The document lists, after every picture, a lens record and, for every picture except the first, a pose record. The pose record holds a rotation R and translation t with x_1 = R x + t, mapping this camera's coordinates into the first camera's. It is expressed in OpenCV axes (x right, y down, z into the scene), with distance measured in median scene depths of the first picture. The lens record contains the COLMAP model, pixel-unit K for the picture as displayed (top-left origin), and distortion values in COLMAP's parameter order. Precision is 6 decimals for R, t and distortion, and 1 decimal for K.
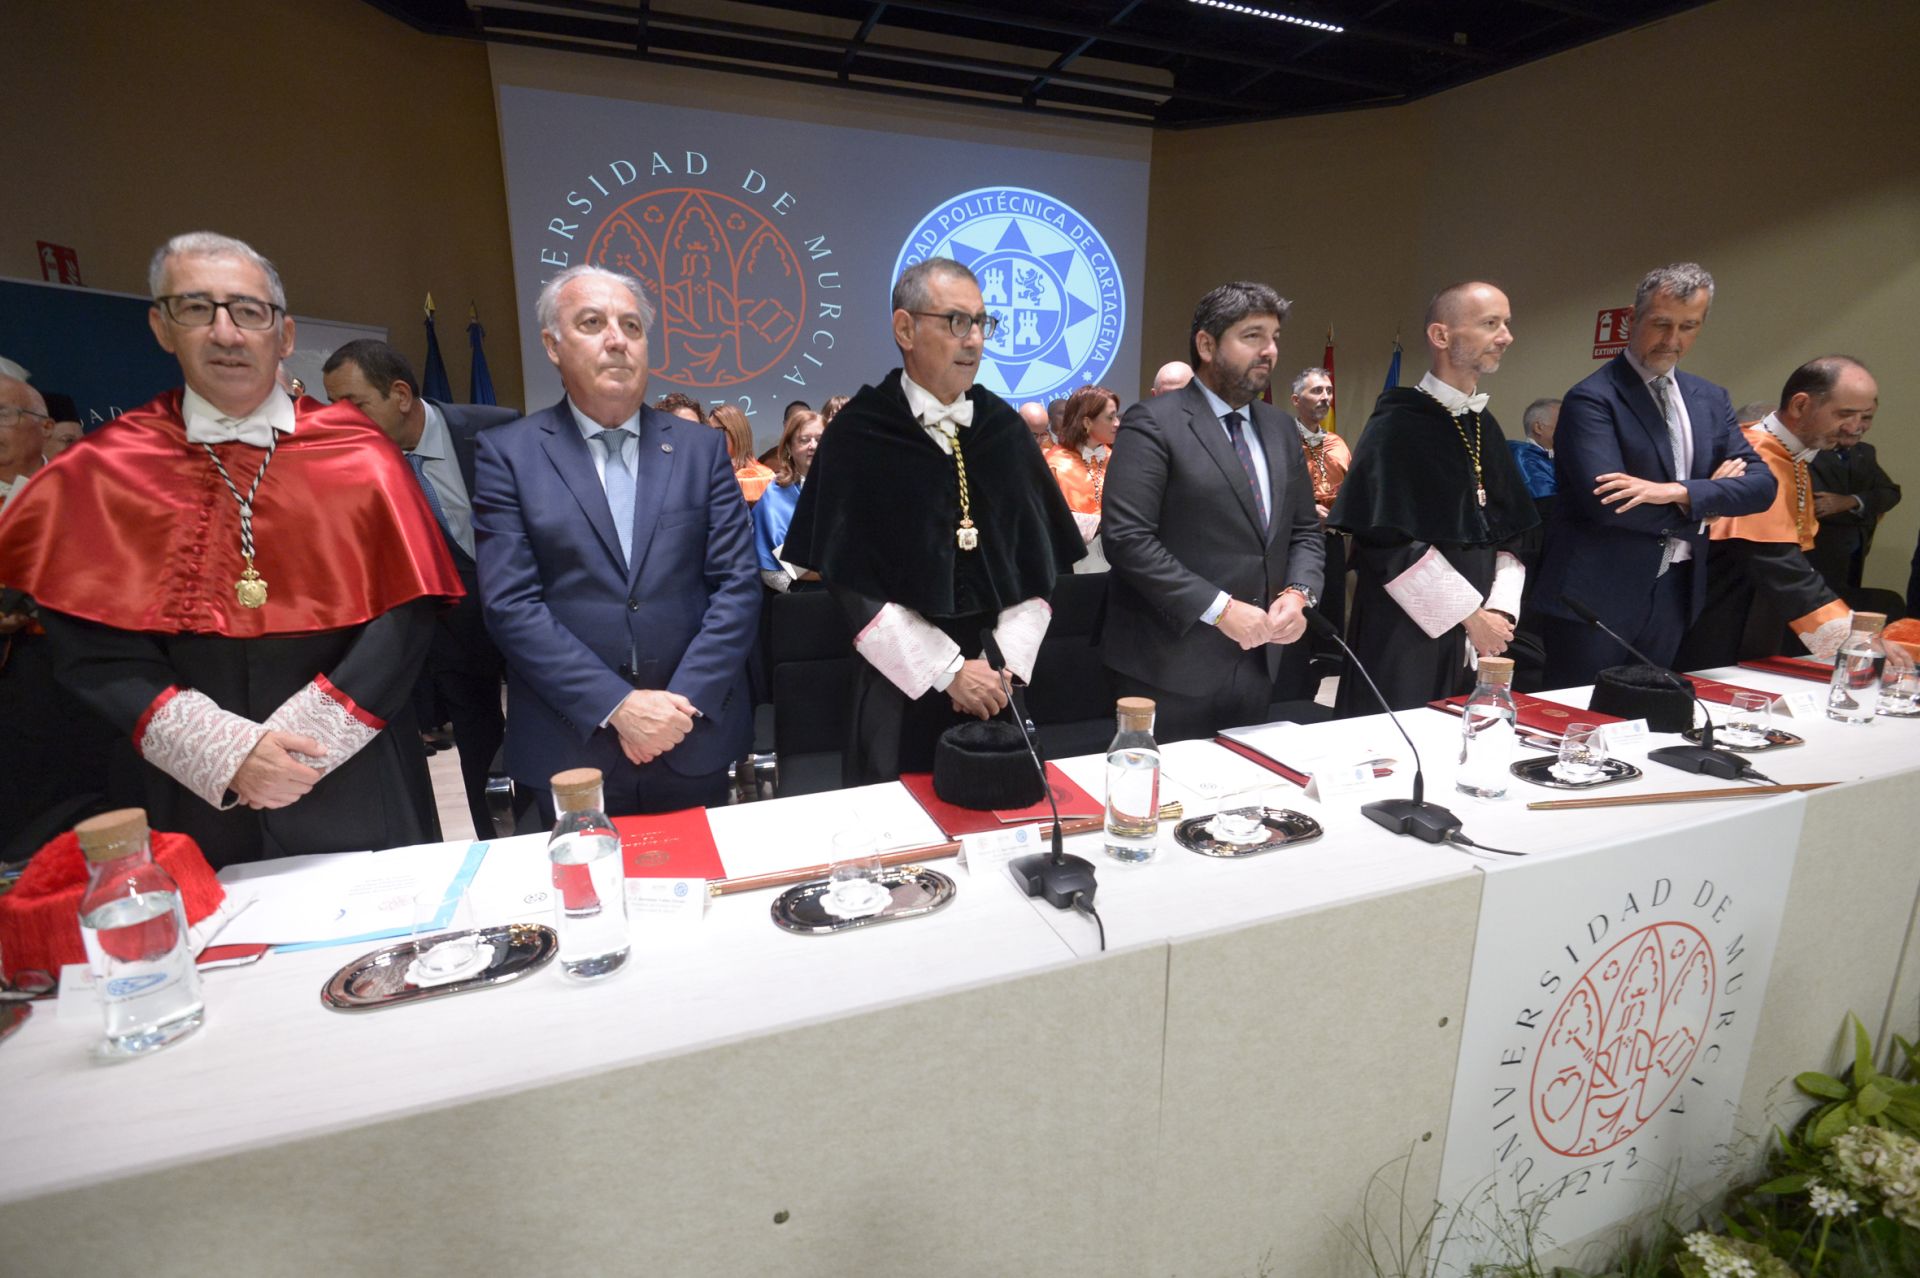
lens RADIAL K [[879.2, 0, 960.0], [0, 879.2, 639.0], [0, 0, 1]] dist [0.010495, -0.017709]
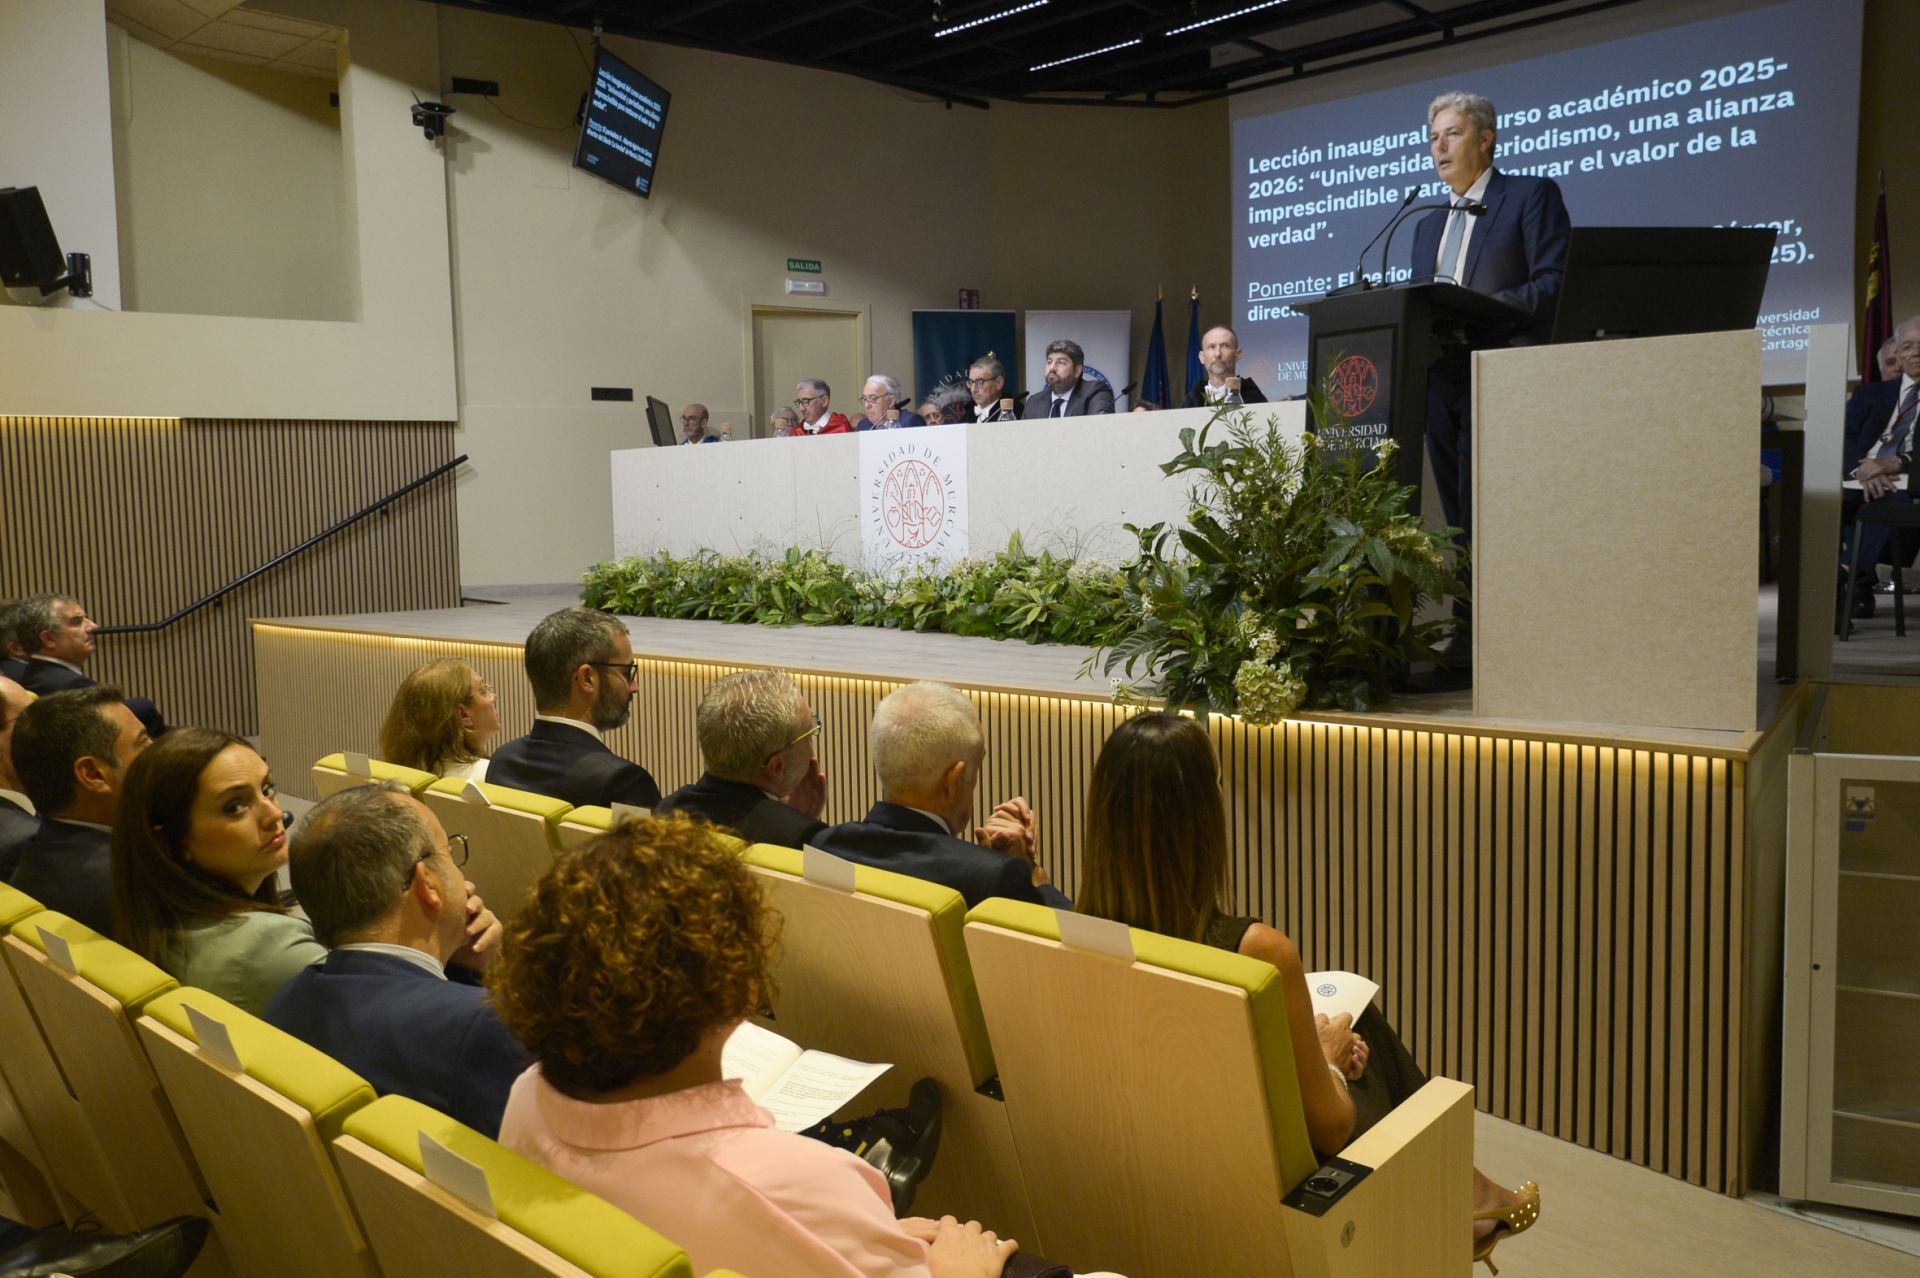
lens RADIAL K [[1534.4, 0, 952.4], [0, 1534.4, 673.8], [0, 0, 1]] dist [-0.001277, -0.003432]
pose [[0.432308, 0.091172, -0.897105, 5.450598], [-0.179018, 0.983750, 0.013710, 0.911188], [0.883777, 0.154671, 0.441605, -1.082669]]
